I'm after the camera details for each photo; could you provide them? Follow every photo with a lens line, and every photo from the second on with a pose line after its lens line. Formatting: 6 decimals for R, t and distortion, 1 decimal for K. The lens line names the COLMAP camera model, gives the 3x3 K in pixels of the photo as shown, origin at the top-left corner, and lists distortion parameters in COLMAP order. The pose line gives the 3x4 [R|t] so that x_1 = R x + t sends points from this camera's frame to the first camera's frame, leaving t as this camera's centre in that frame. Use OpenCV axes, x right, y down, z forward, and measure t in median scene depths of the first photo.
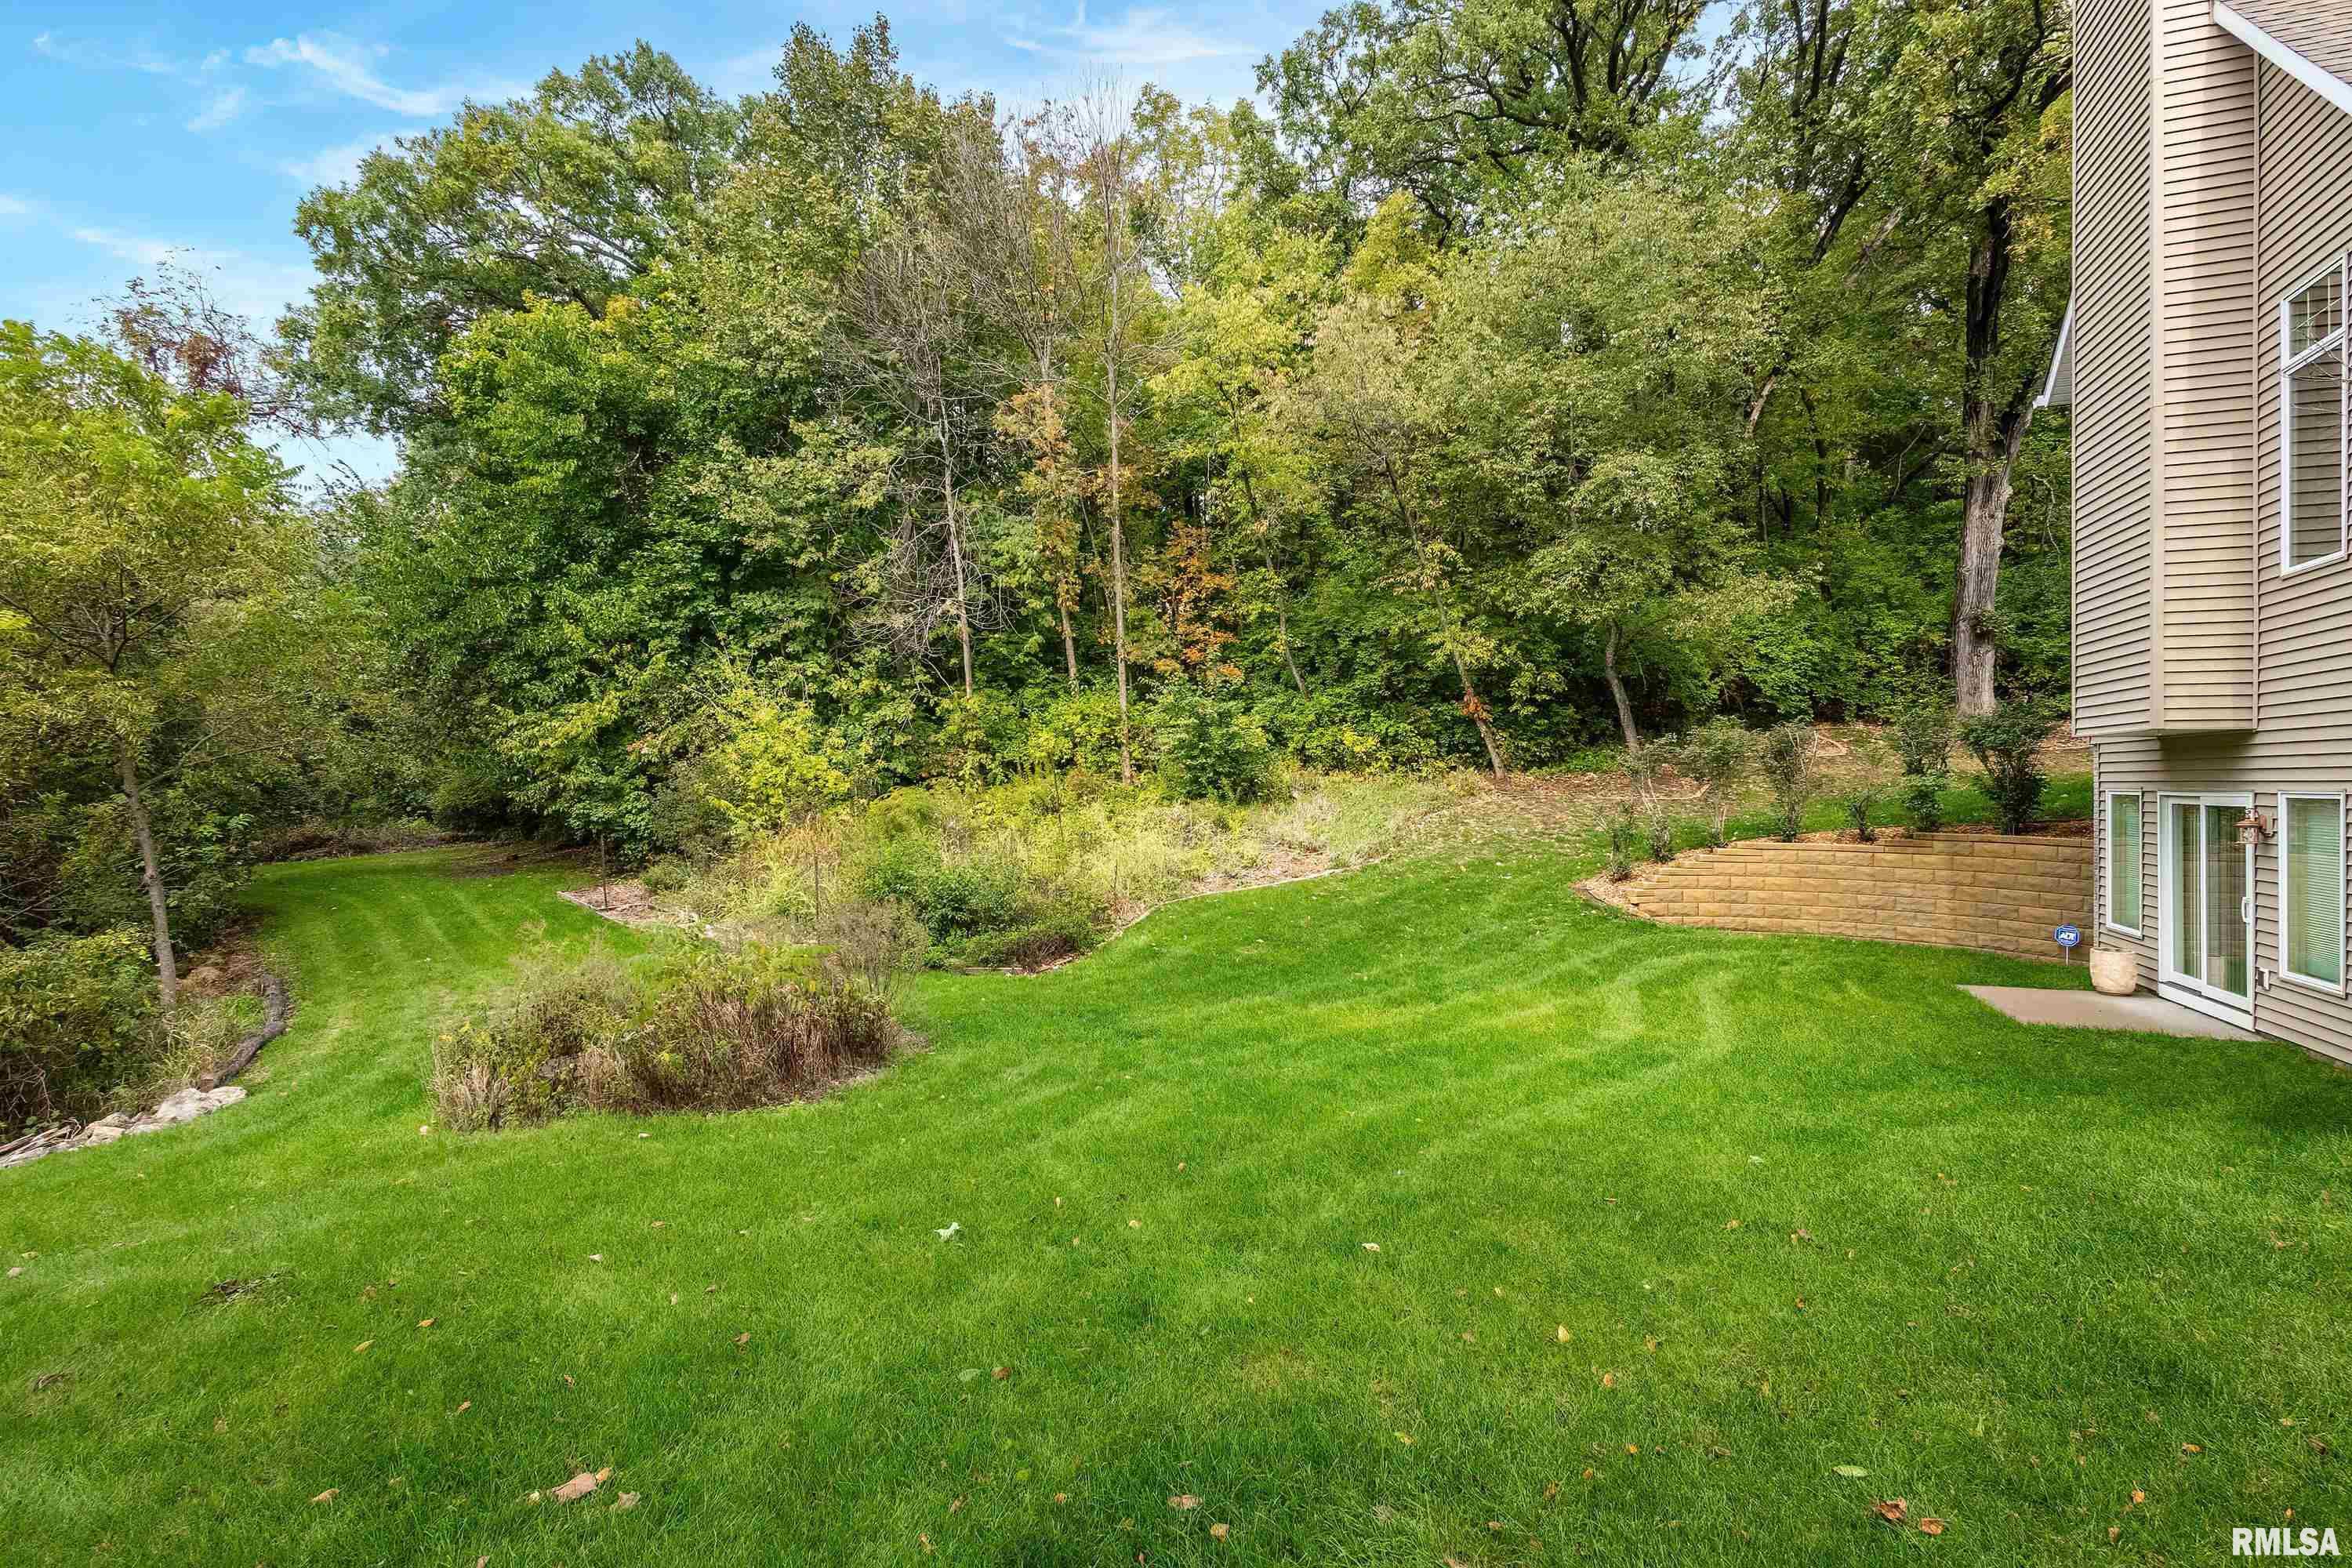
lens RADIAL K [[1091.0, 0, 1157.2], [0, 1091.0, 804.9], [0, 0, 1]] dist [0.006343, -0.000681]
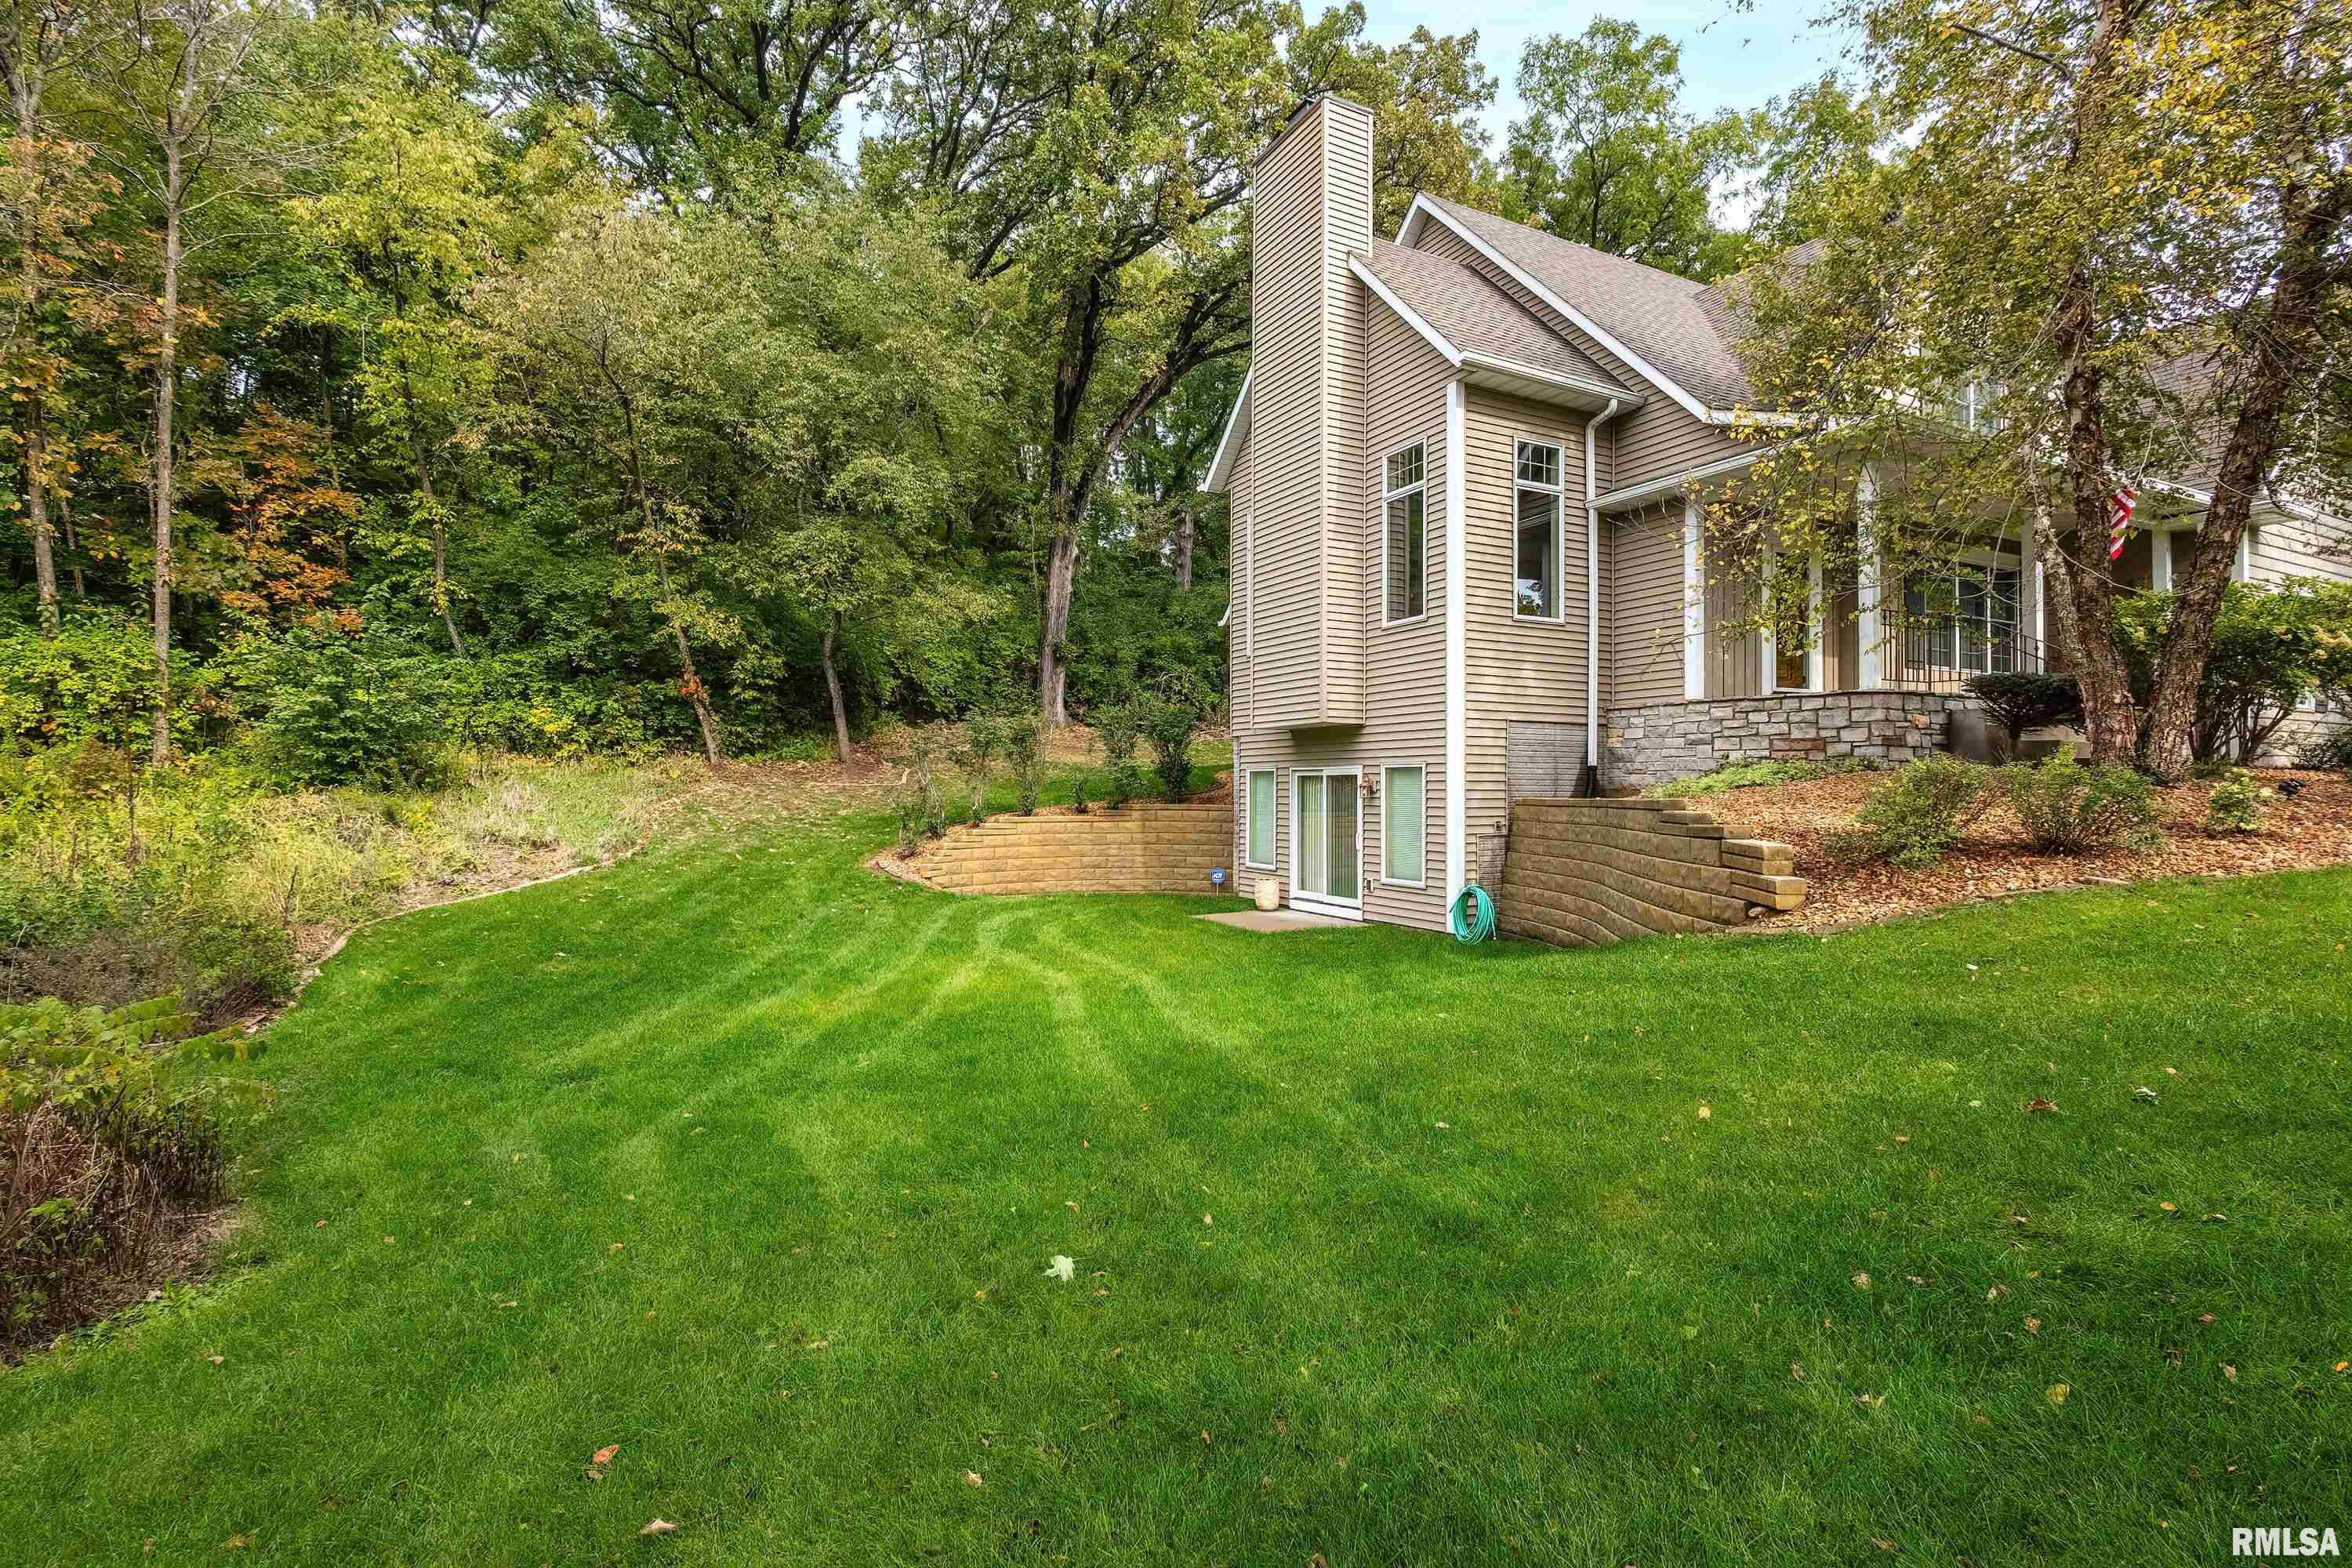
lens RADIAL K [[1091.0, 0, 1172.0], [0, 1091.0, 764.0], [0, 0, 1]] dist [0.006343, -0.000681]
pose [[0.642471, 0.012385, 0.766210, -0.169570], [0.020103, 0.999253, -0.033008, 0.015433], [-0.766046, 0.036610, 0.641742, 0.101730]]
